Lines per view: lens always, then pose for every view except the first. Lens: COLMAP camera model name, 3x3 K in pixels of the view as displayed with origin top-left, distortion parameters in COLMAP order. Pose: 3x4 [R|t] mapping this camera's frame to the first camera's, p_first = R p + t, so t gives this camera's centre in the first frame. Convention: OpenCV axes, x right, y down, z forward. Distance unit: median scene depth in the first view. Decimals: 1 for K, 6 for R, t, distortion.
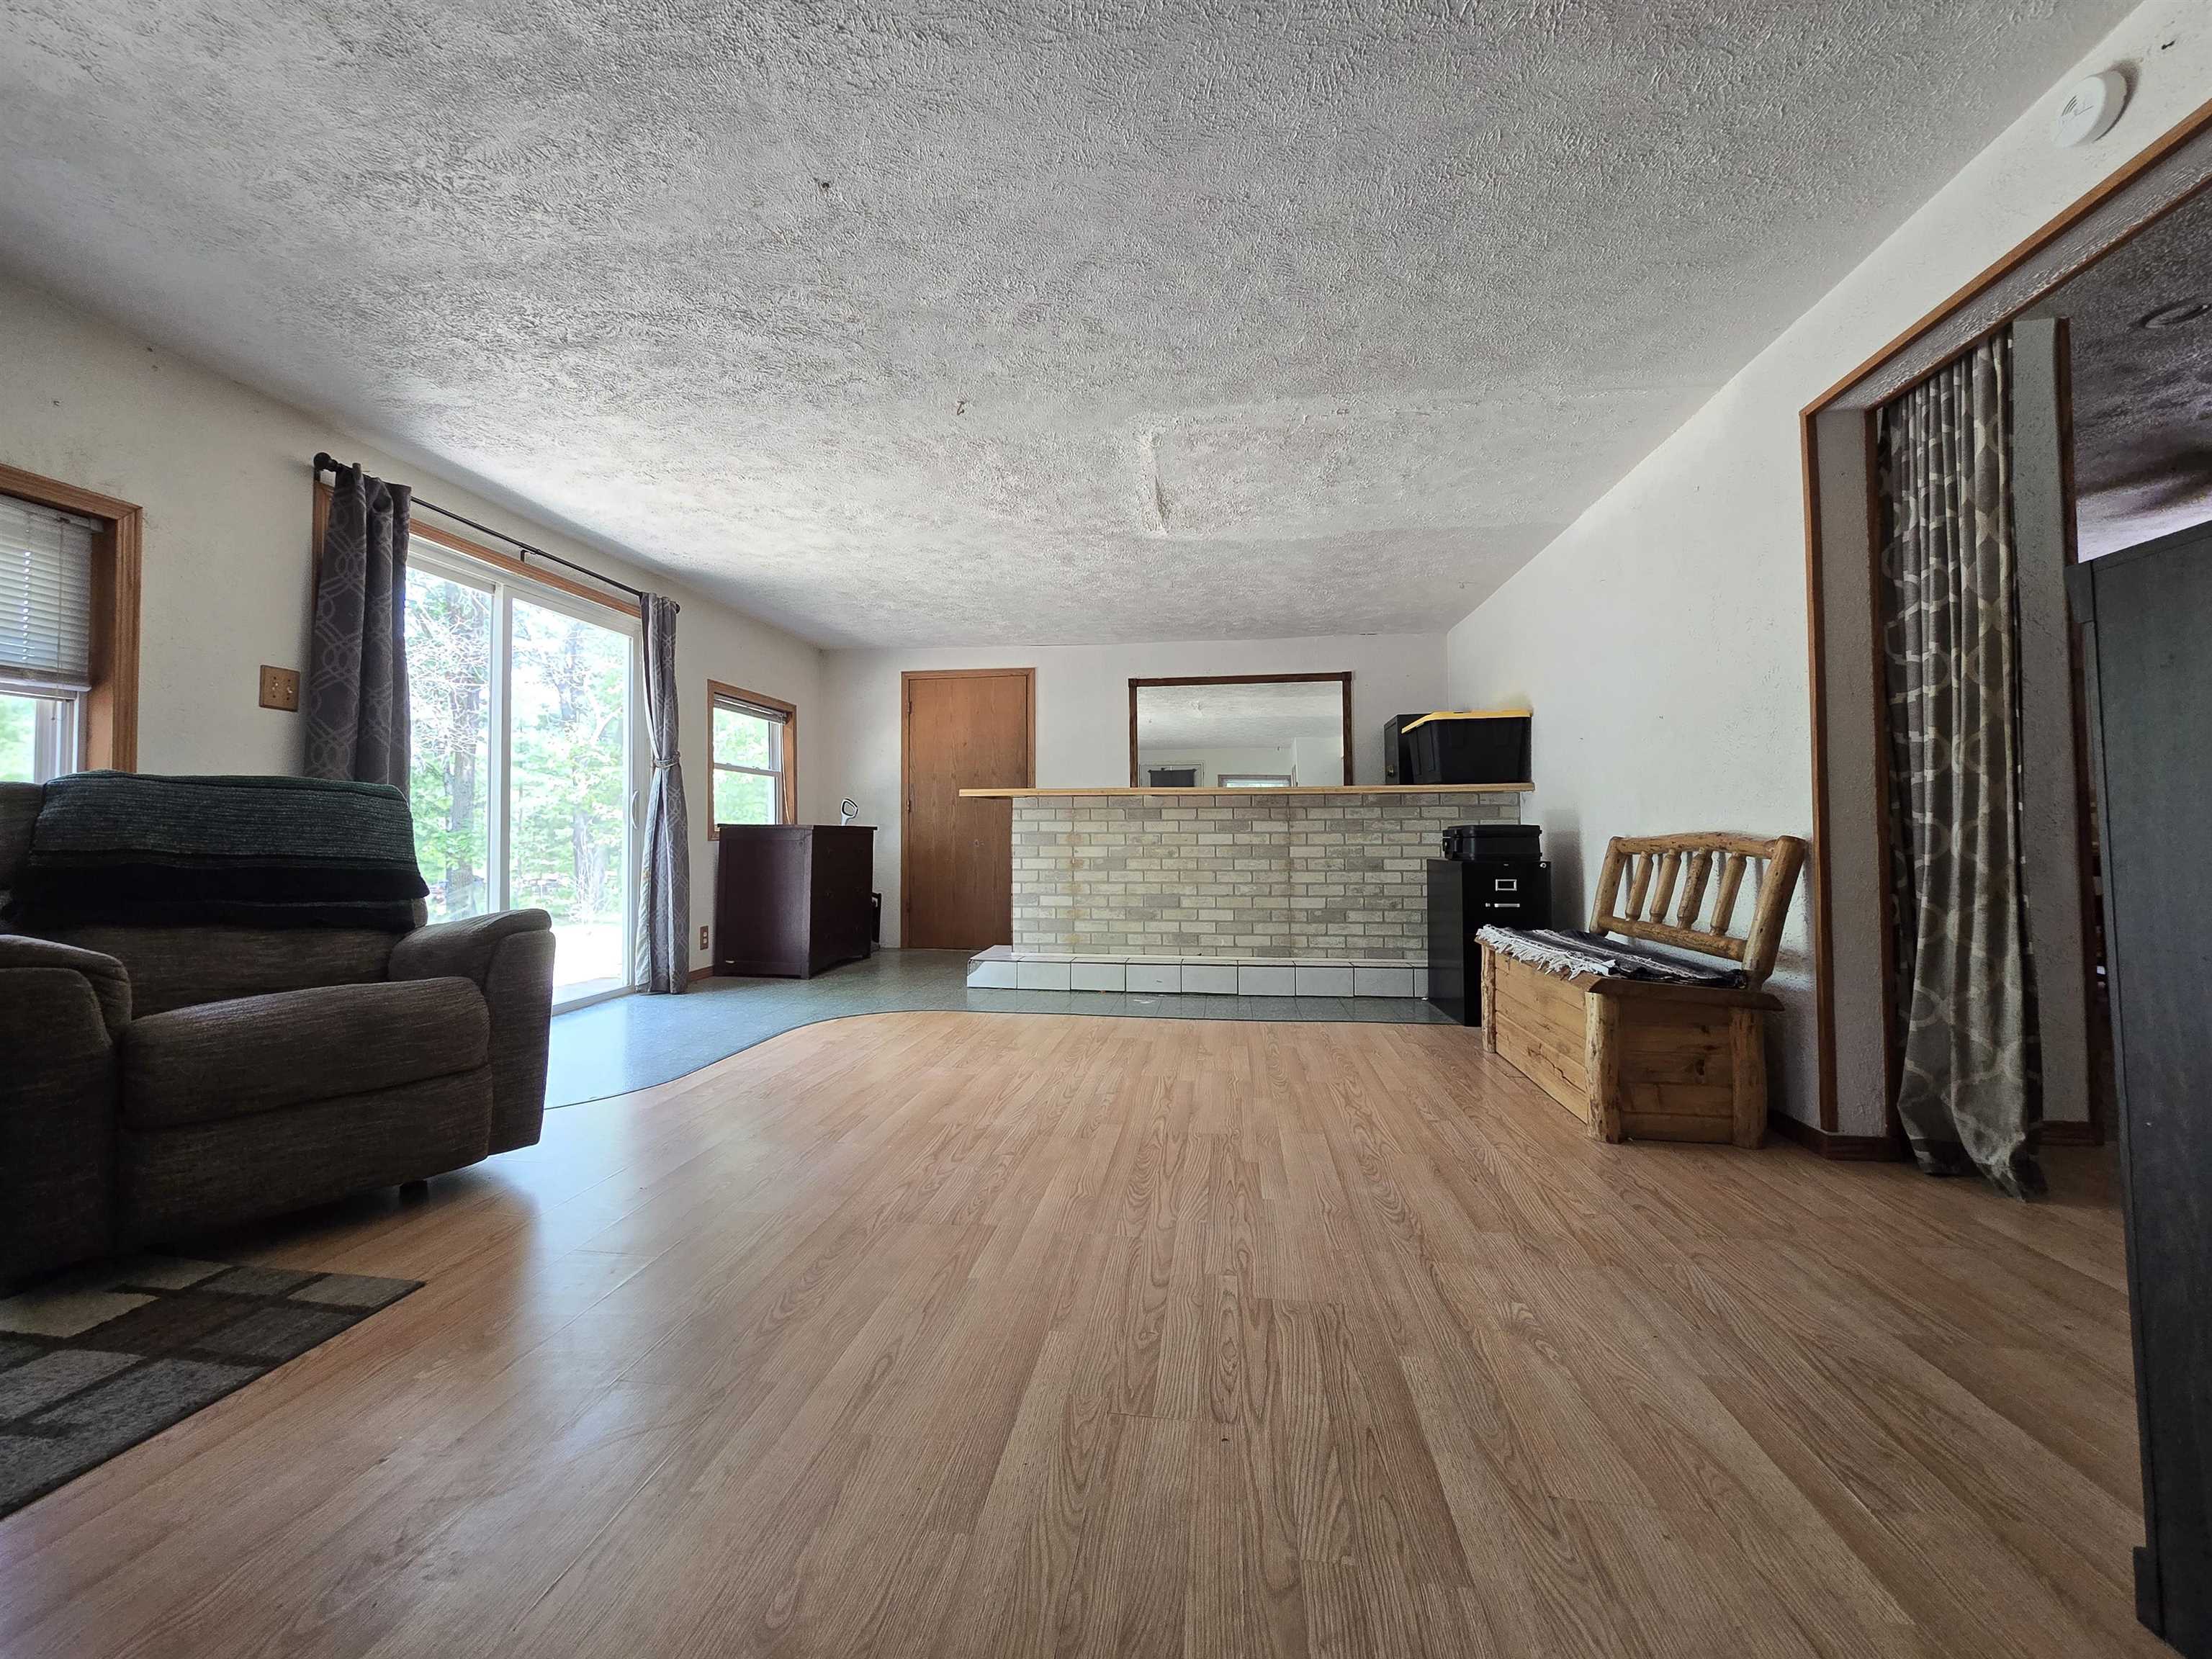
lens RADIAL K [[902.4, 0, 1094.1], [0, 902.4, 808.6], [0, 0, 1]] dist [-0.001894, 0.000017]
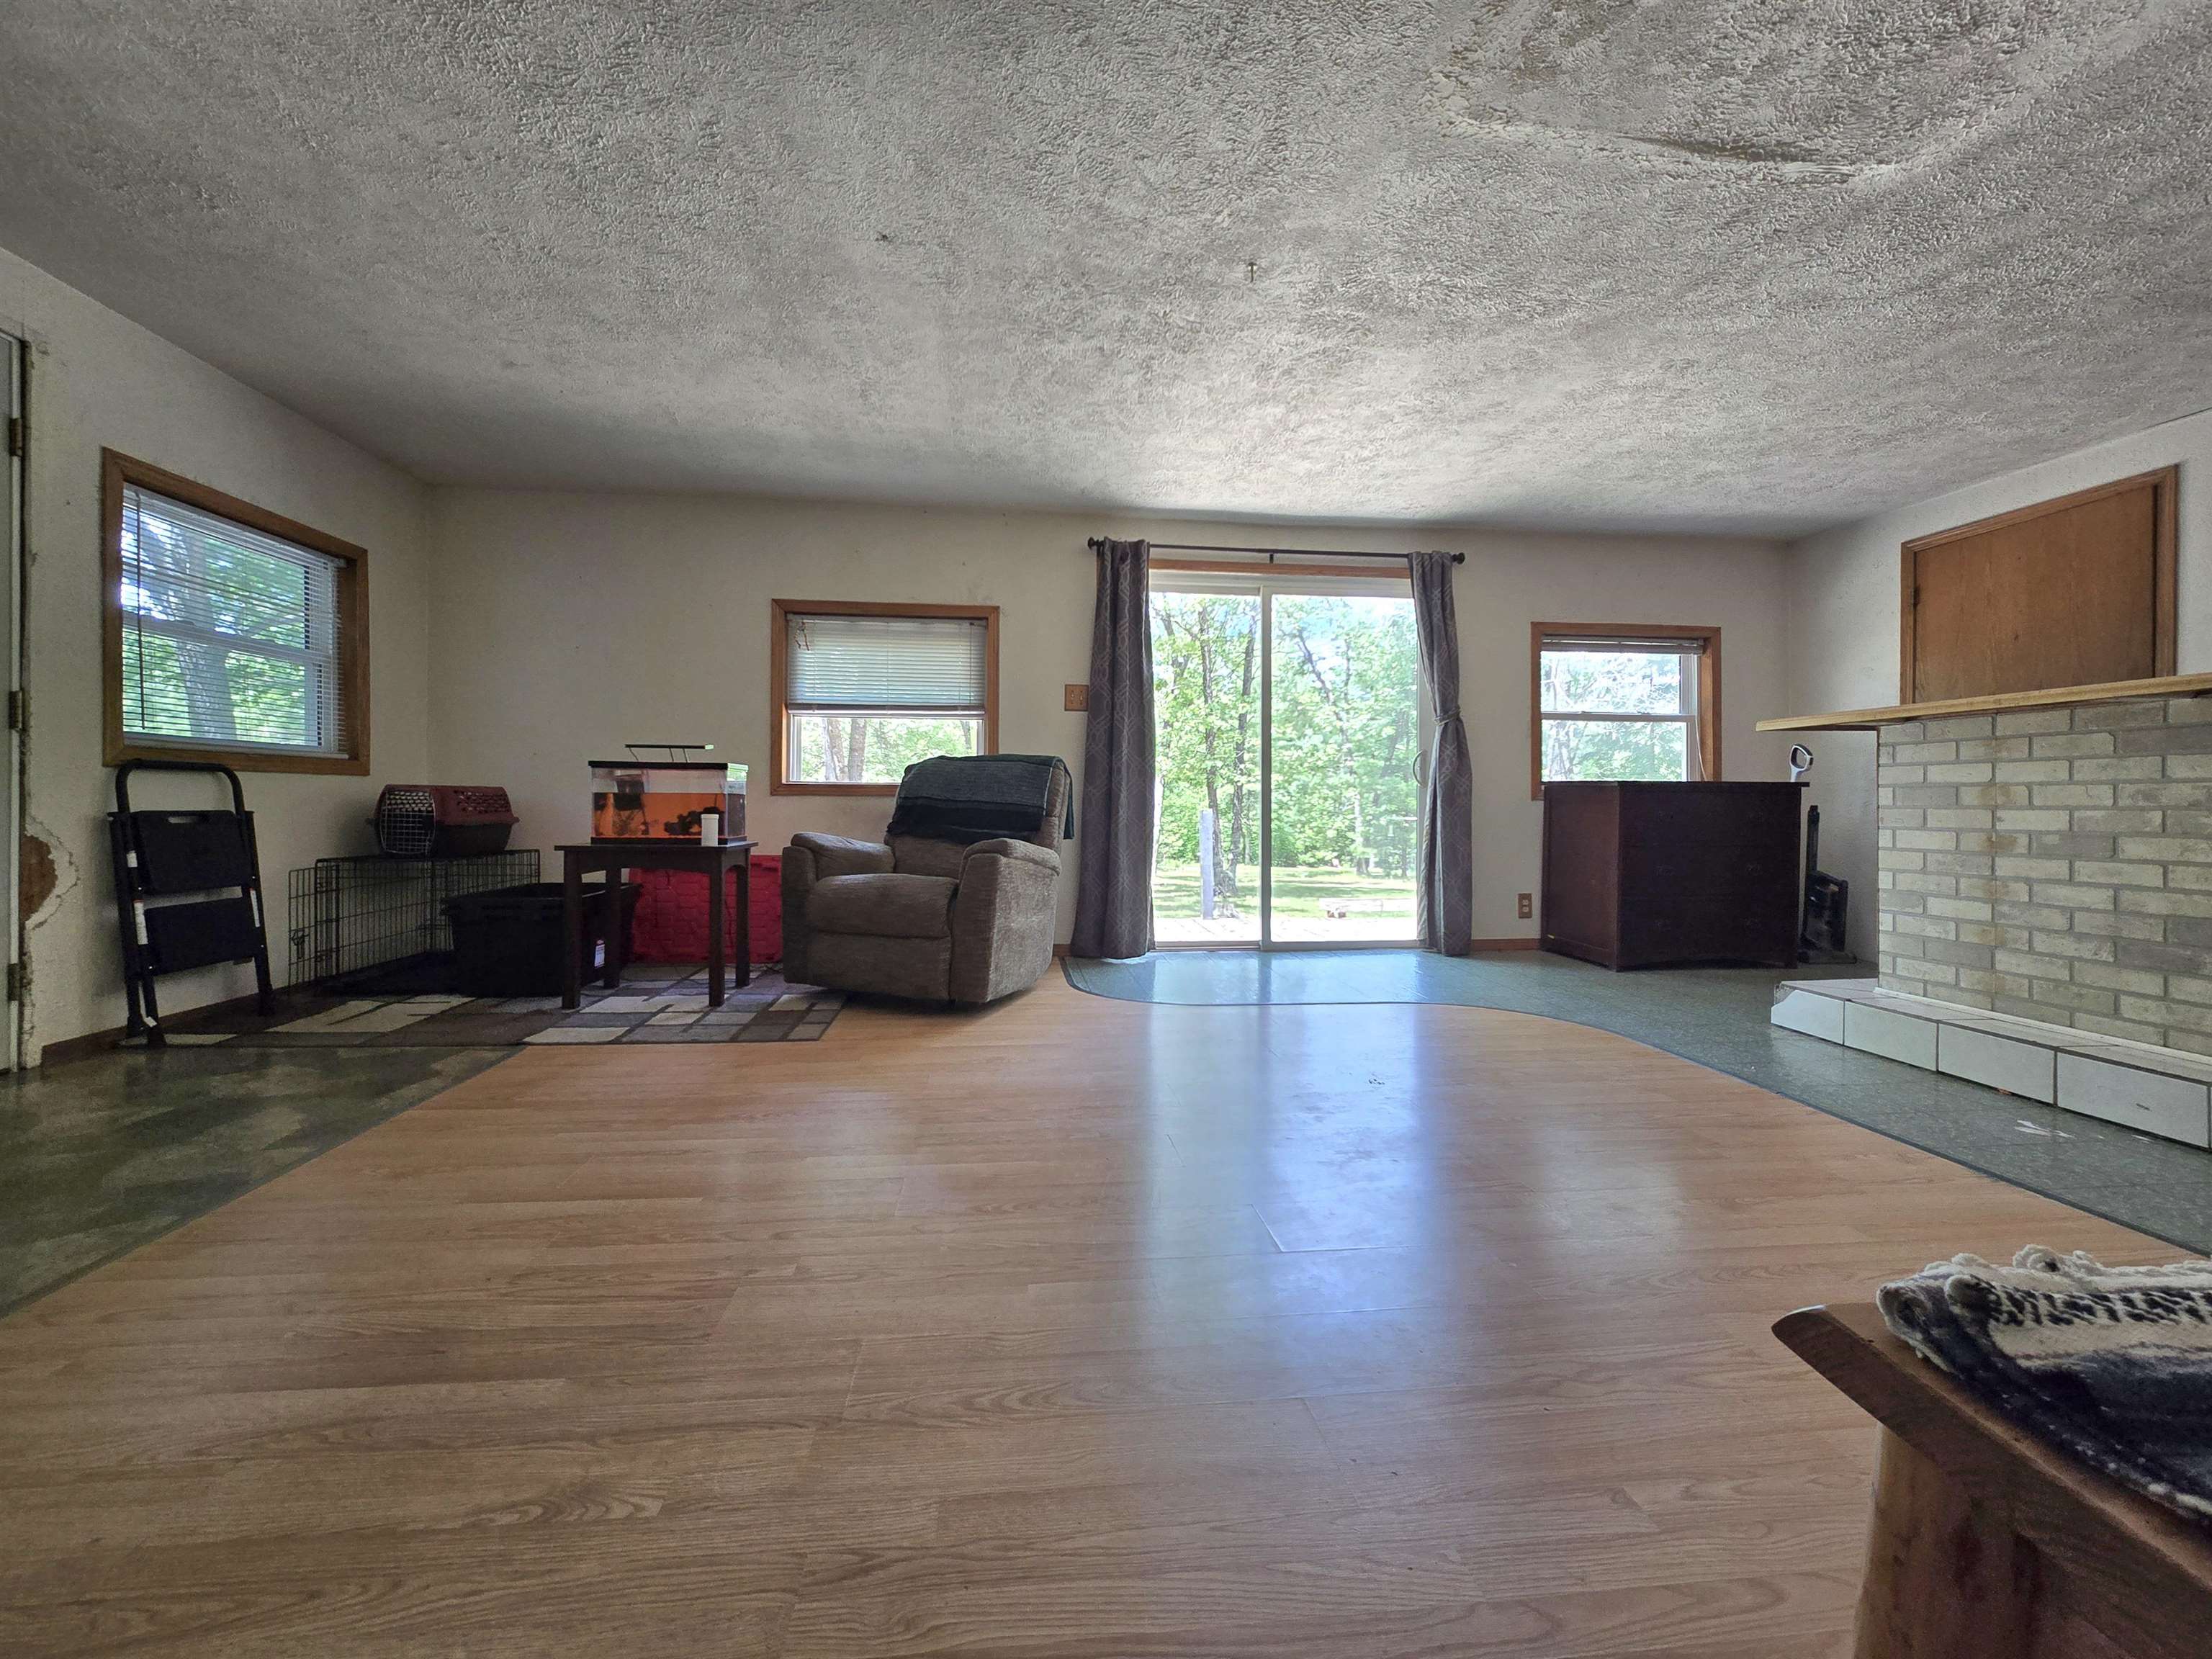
lens RADIAL K [[902.4, 0, 1094.1], [0, 902.4, 808.6], [0, 0, 1]] dist [-0.001894, 0.000017]
pose [[0.253997, 0.008299, -0.967169, 0.358205], [0.022799, 0.999634, 0.014565, 0.021815], [0.966936, -0.025750, 0.253715, 0.360441]]
